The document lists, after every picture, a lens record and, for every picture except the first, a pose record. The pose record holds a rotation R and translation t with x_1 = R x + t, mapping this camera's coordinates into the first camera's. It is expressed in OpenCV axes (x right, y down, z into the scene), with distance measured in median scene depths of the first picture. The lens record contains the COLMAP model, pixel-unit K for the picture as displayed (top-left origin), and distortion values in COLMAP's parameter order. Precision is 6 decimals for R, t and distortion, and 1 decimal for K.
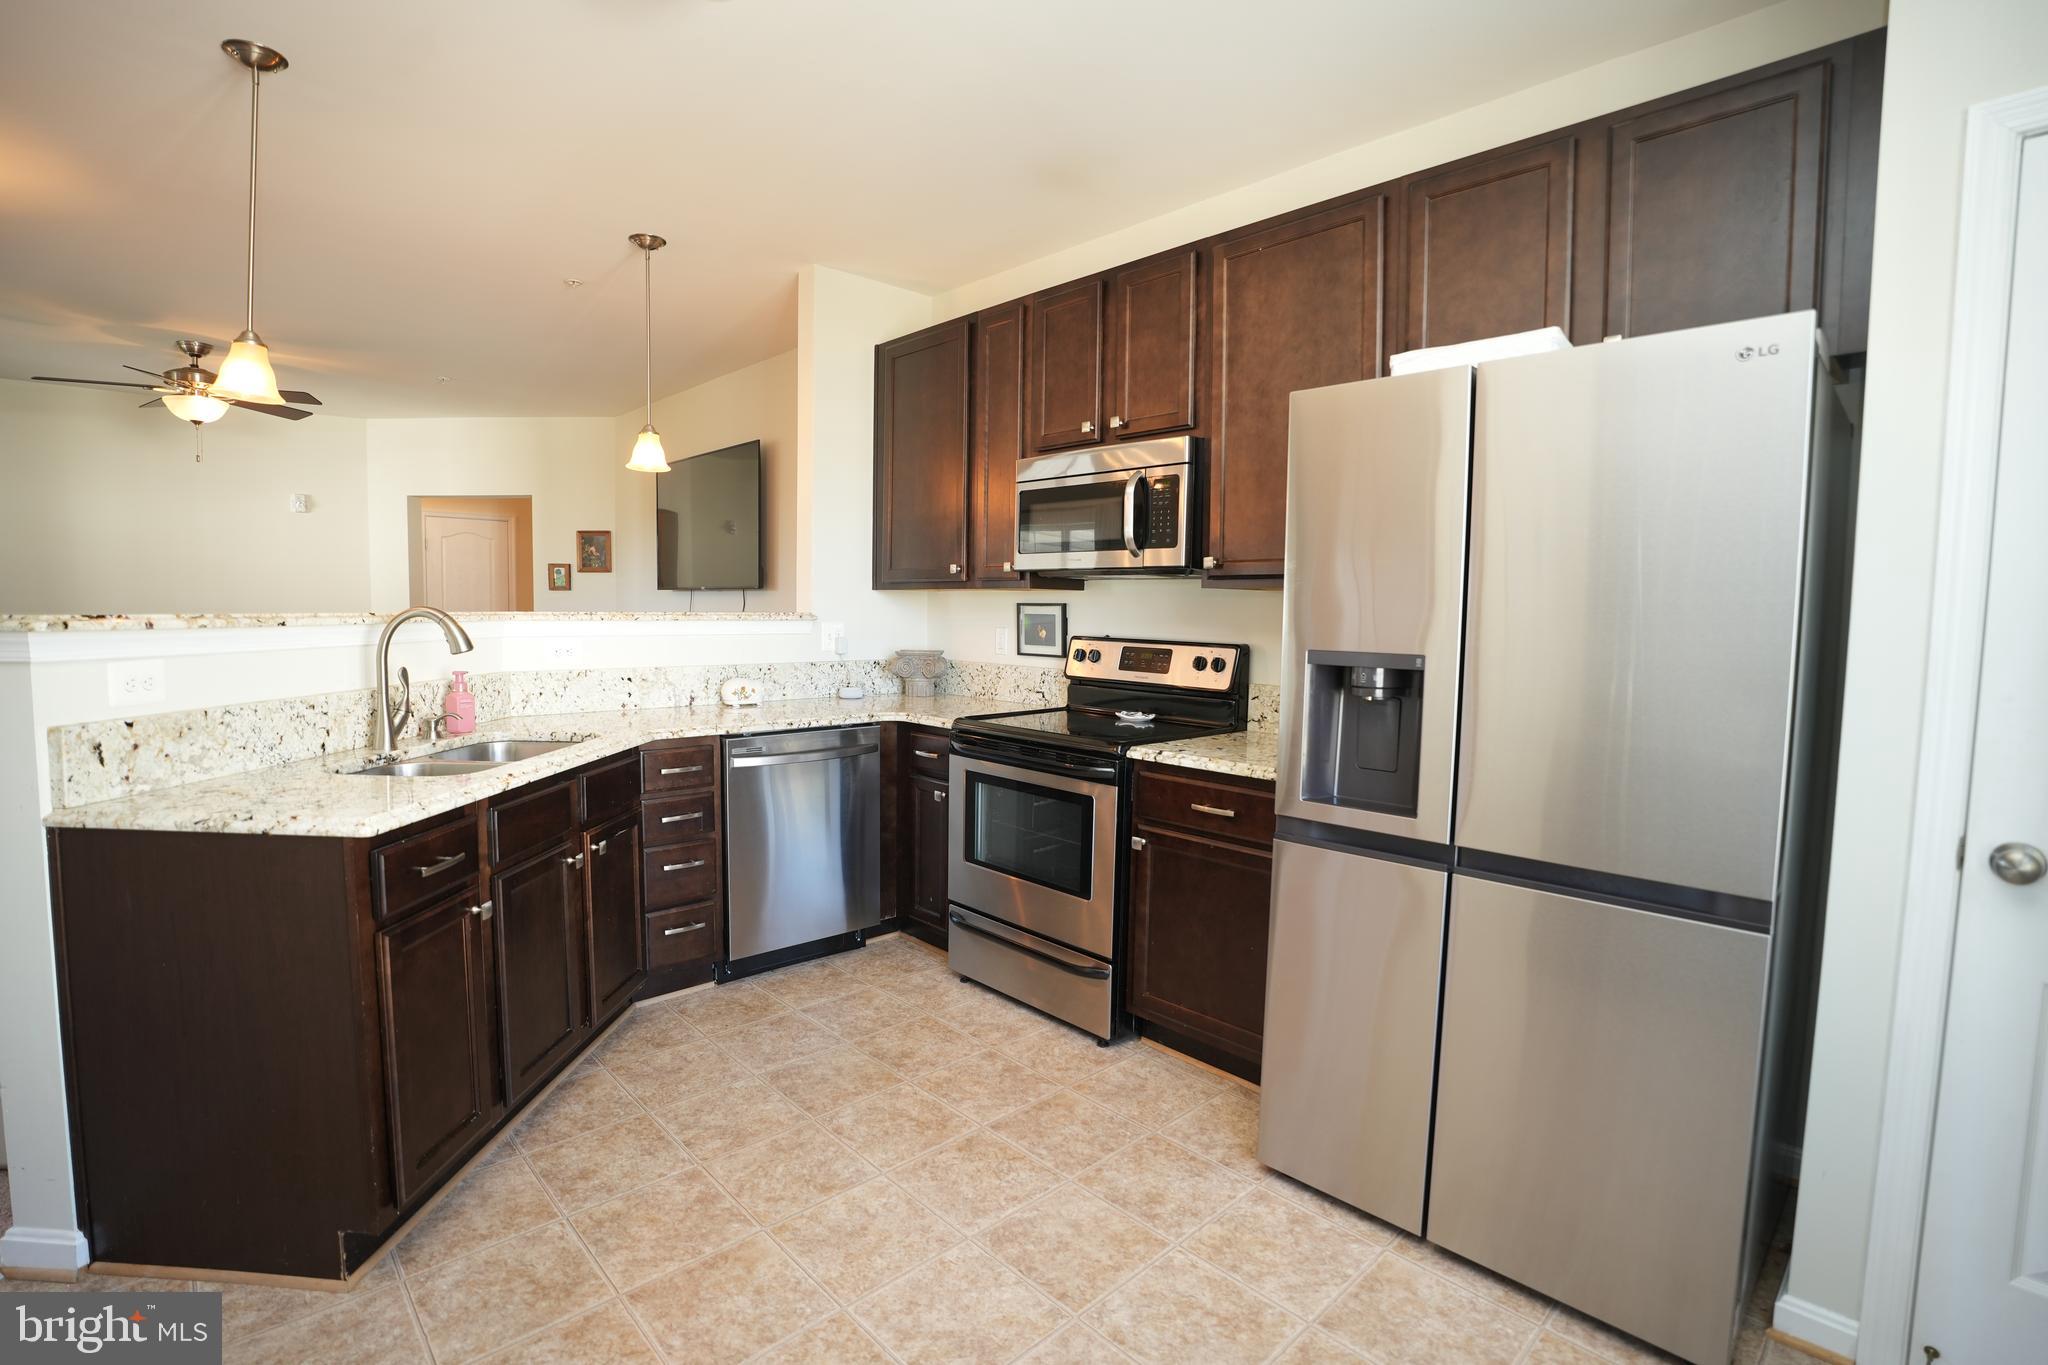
lens RADIAL K [[949.7, 0, 1024.0], [0, 949.7, 682.5], [0, 0, 1]] dist [-0.067005, 0.018174]
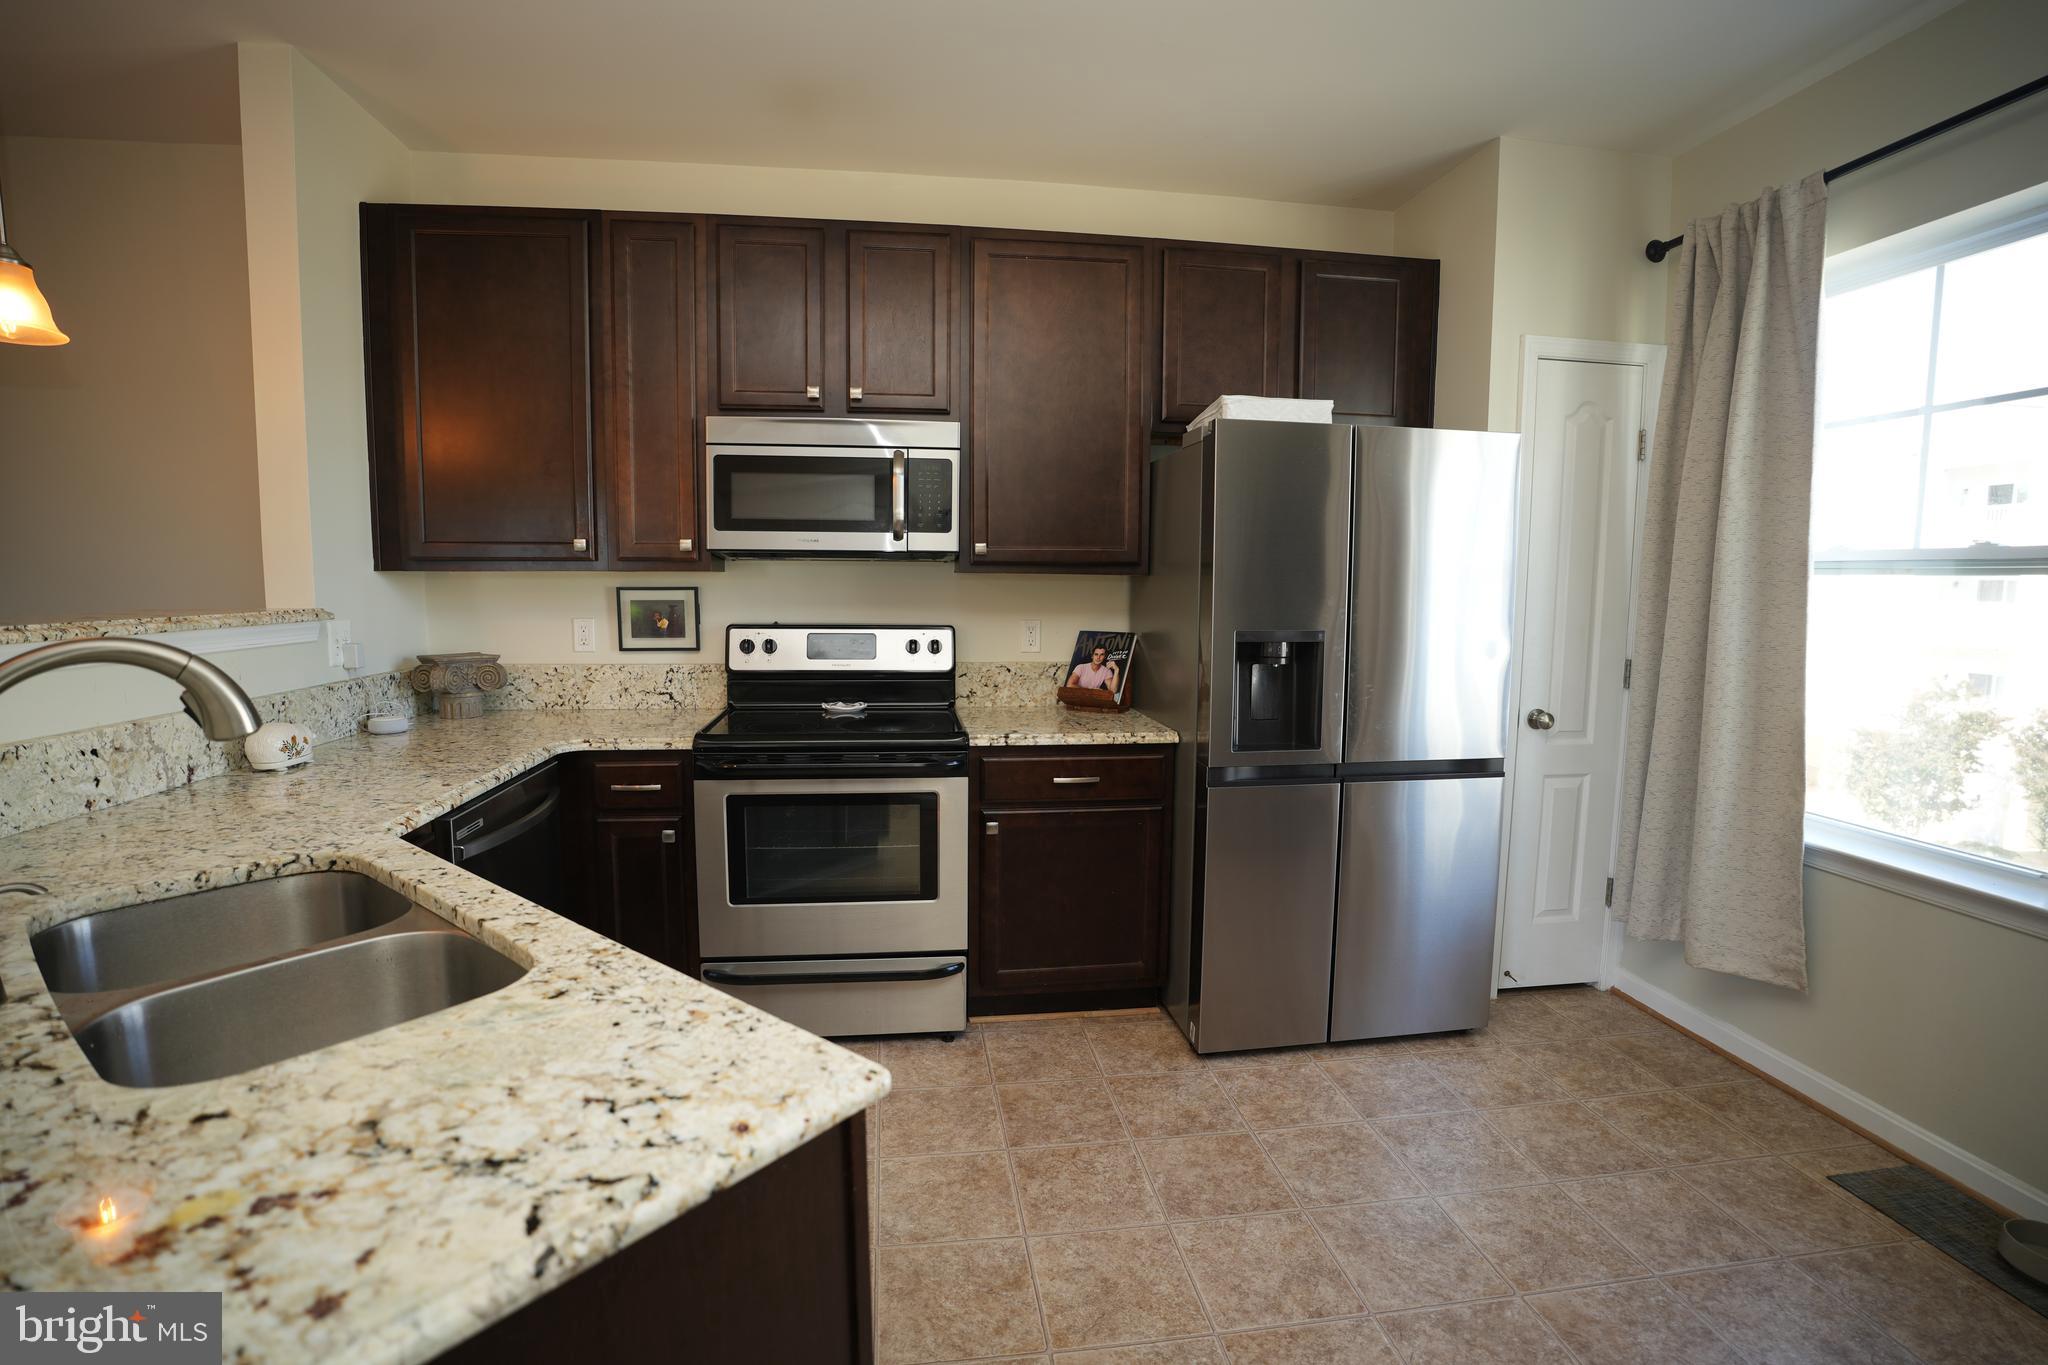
lens RADIAL K [[938.1, 0, 1019.1], [0, 938.1, 680.9], [0, 0, 1]] dist [-0.079624, 0.023831]
pose [[0.583300, -0.096348, 0.806522, -0.589901], [0.063223, 0.995313, 0.073177, -0.052648], [-0.809792, 0.008307, 0.586658, 0.348865]]
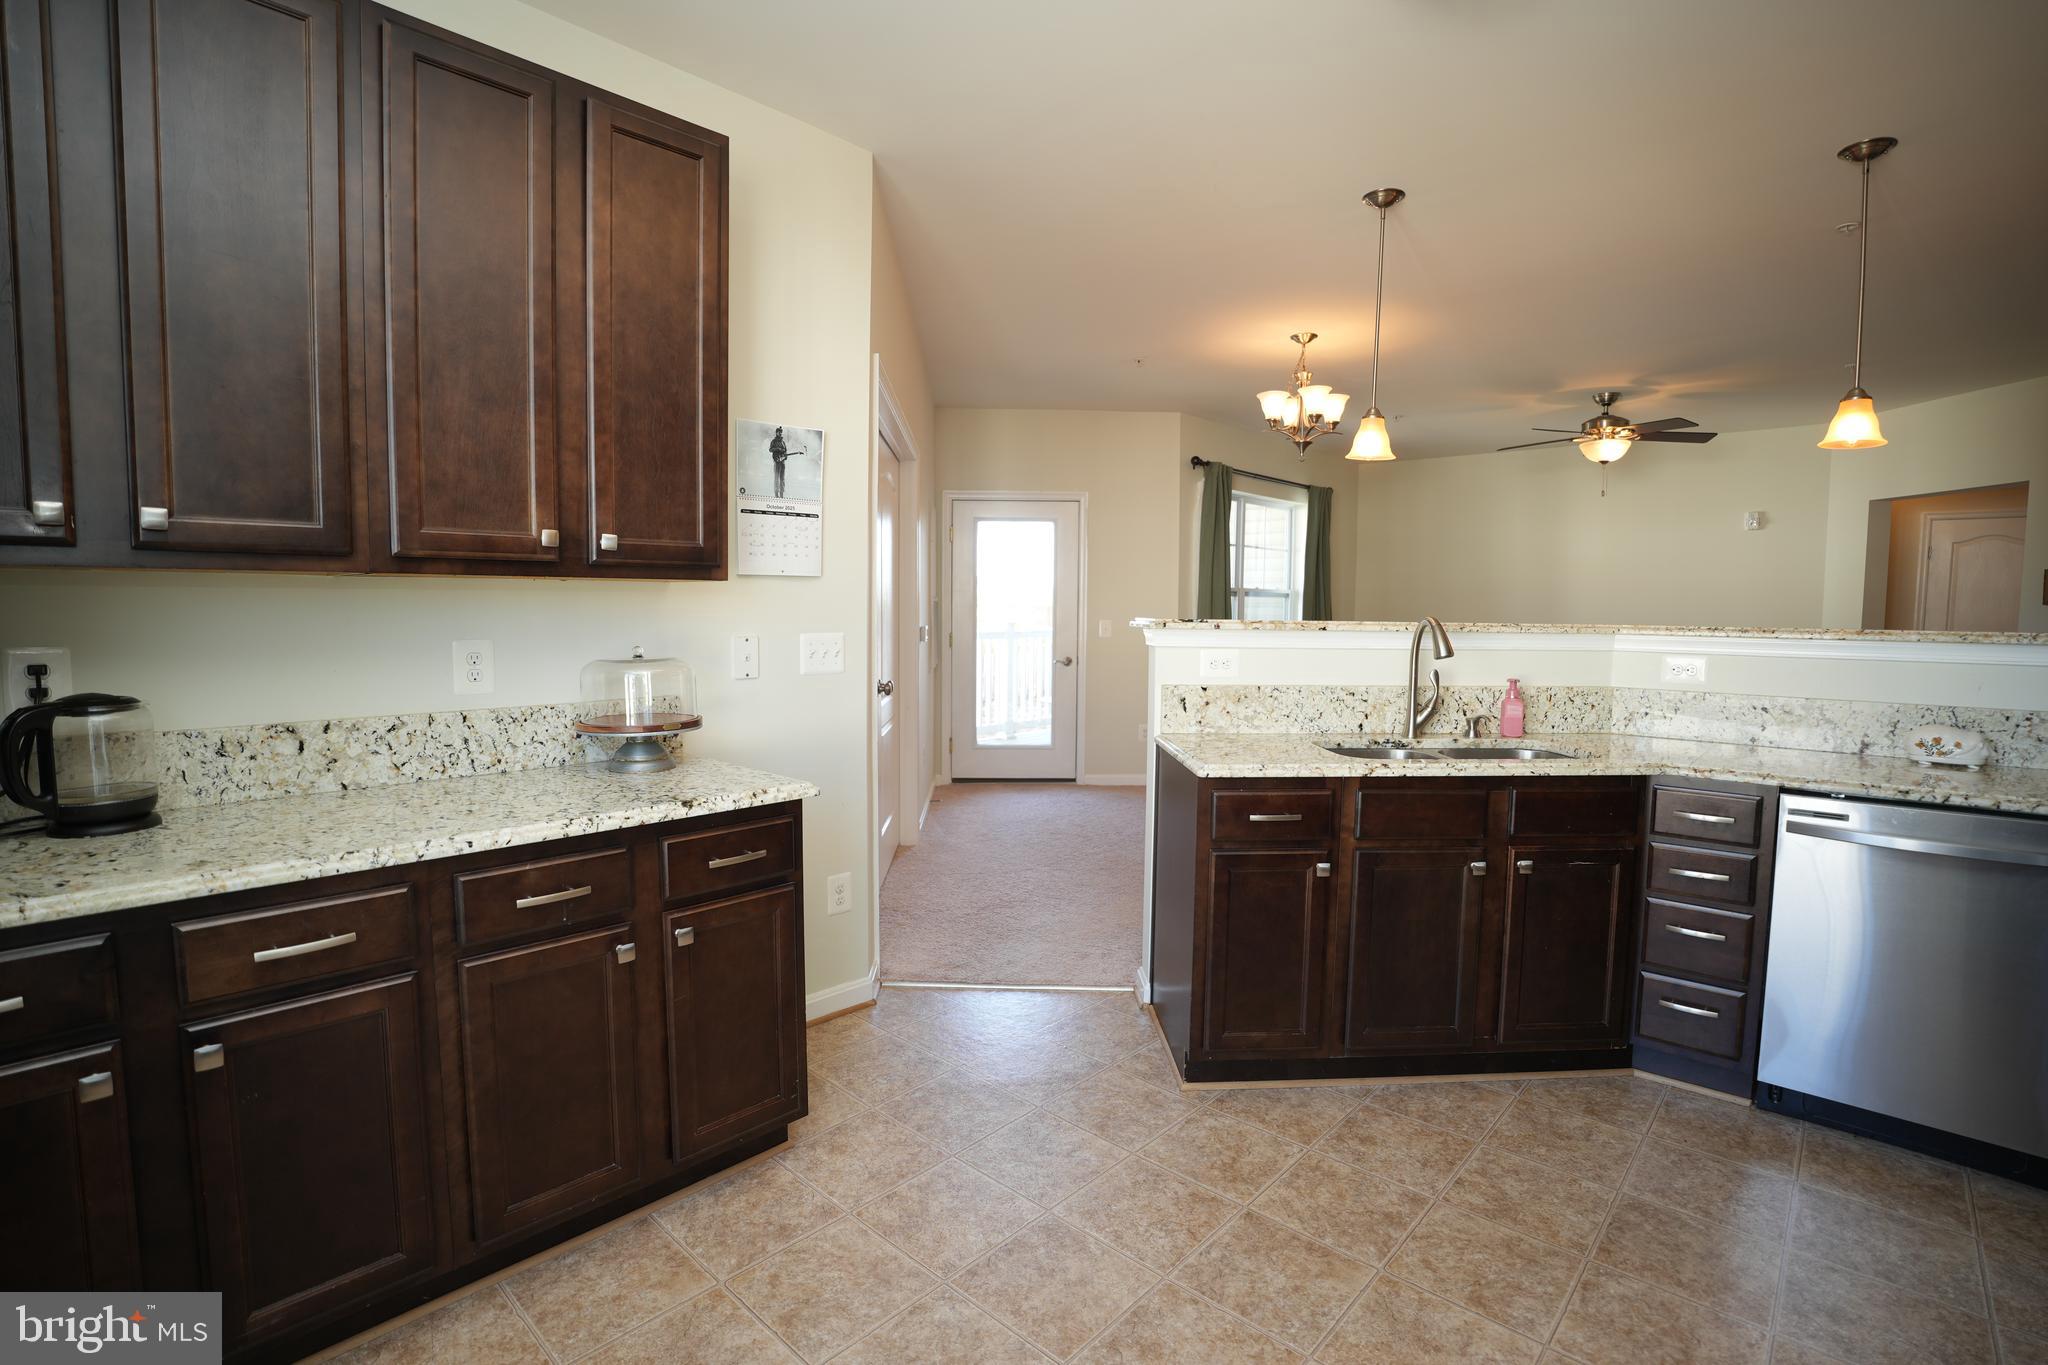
lens RADIAL K [[949.7, 0, 1024.0], [0, 949.7, 682.5], [0, 0, 1]] dist [-0.067005, 0.018174]
pose [[0.063874, 0.063414, -0.995941, 0.388139], [-0.085478, 0.994659, 0.057850, -0.020406], [0.994291, 0.081436, 0.068954, 0.340297]]
